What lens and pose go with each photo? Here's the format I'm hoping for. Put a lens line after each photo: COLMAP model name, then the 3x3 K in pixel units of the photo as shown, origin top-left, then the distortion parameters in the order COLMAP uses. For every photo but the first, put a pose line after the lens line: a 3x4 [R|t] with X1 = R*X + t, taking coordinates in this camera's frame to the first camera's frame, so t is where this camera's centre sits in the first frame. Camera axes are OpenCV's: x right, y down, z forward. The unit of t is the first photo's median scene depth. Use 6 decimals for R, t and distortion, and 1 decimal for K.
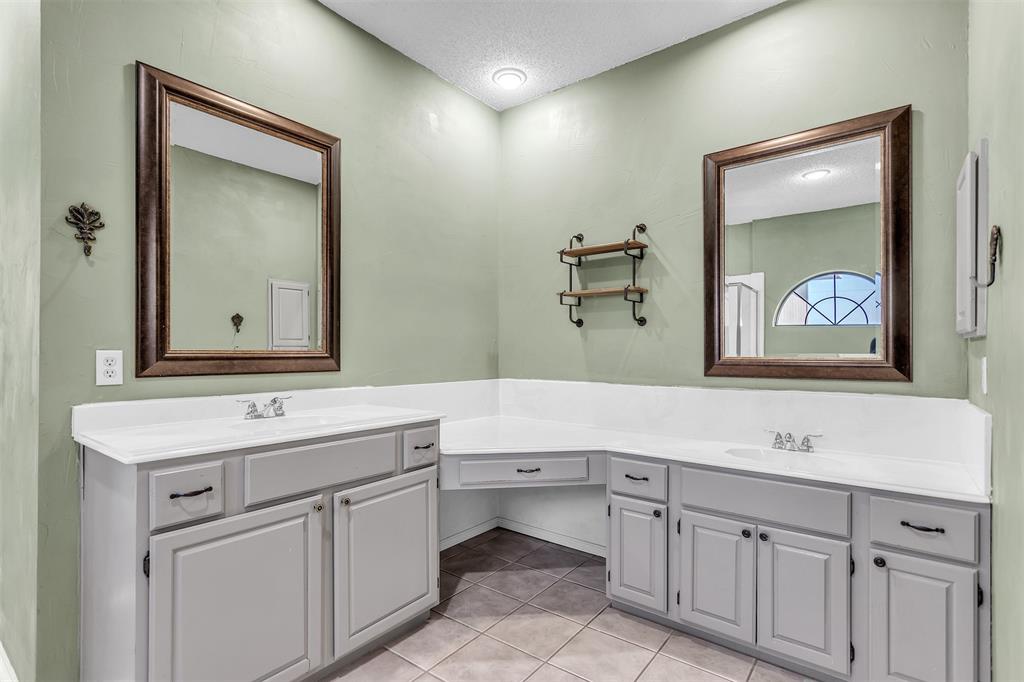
lens RADIAL K [[493.0, 0, 509.9], [0, 493.0, 347.7], [0, 0, 1]] dist [-0.001725, 0.000993]
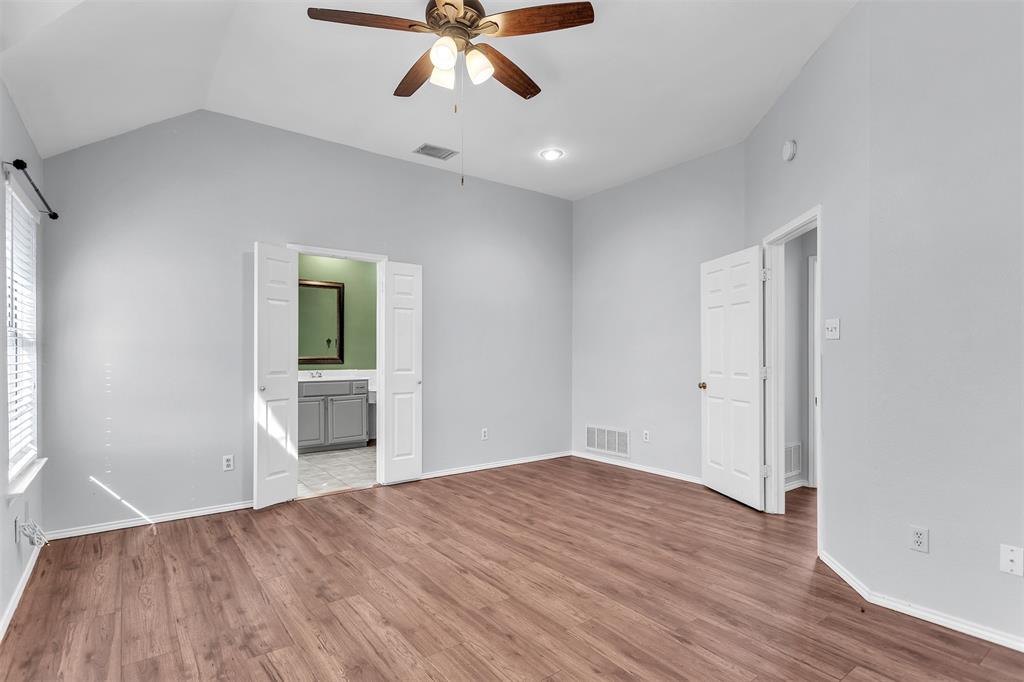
lens RADIAL K [[493.0, 0, 513.4], [0, 493.0, 344.8], [0, 0, 1]] dist [-0.001725, 0.000993]
pose [[0.968041, -0.011963, -0.250506, 1.618812], [0.011880, 0.999928, -0.001845, -0.059311], [0.250510, -0.001190, 0.968113, -1.874940]]
